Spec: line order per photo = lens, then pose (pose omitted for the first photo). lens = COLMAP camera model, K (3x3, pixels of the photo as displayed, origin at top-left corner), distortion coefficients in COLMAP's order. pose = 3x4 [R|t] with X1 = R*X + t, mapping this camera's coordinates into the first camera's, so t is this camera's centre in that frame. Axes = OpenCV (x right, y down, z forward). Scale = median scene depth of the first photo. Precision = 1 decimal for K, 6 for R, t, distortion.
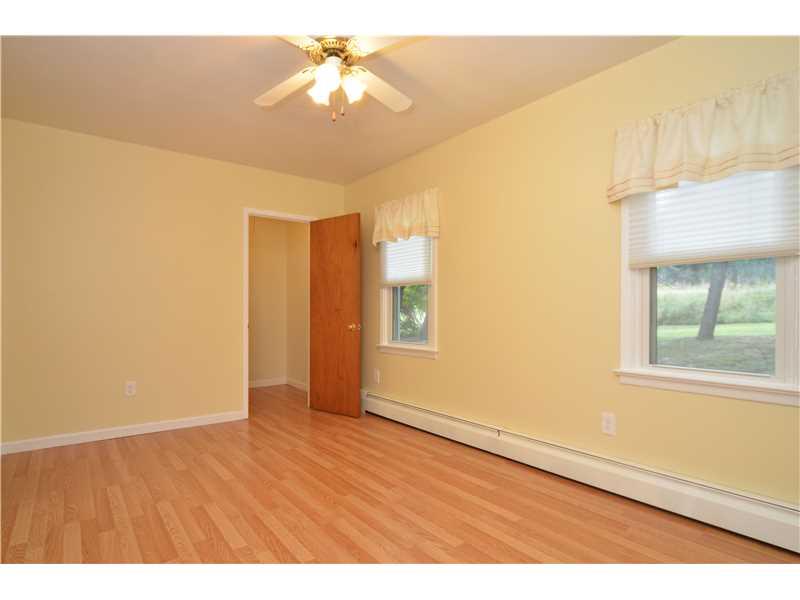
lens RADIAL K [[429.4, 0, 399.0], [0, 429.4, 313.6], [0, 0, 1]] dist [0.000766, 0.000179]
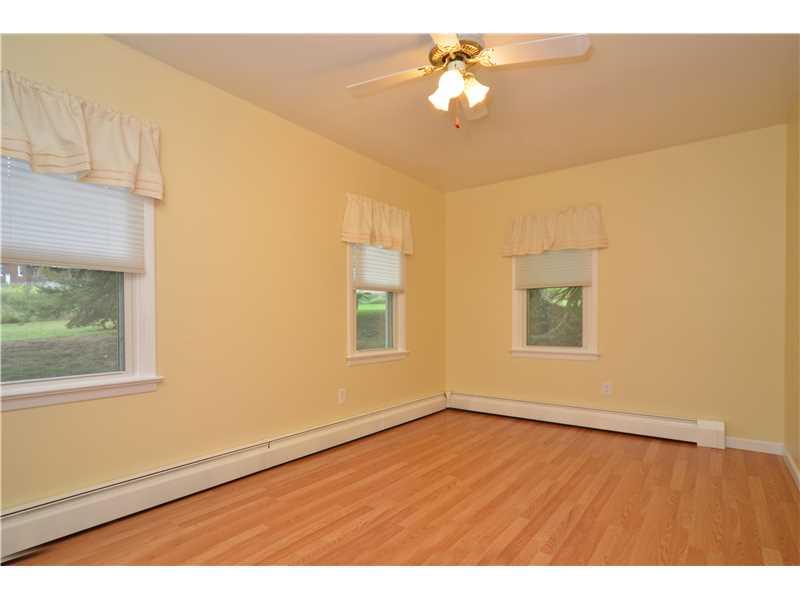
lens RADIAL K [[429.4, 0, 399.0], [0, 429.4, 313.6], [0, 0, 1]] dist [0.000766, 0.000179]
pose [[-0.276396, 0.010356, 0.960988, -0.881267], [0.001861, 0.999946, -0.010240, -0.002735], [-0.961042, -0.001042, -0.276400, 1.136620]]
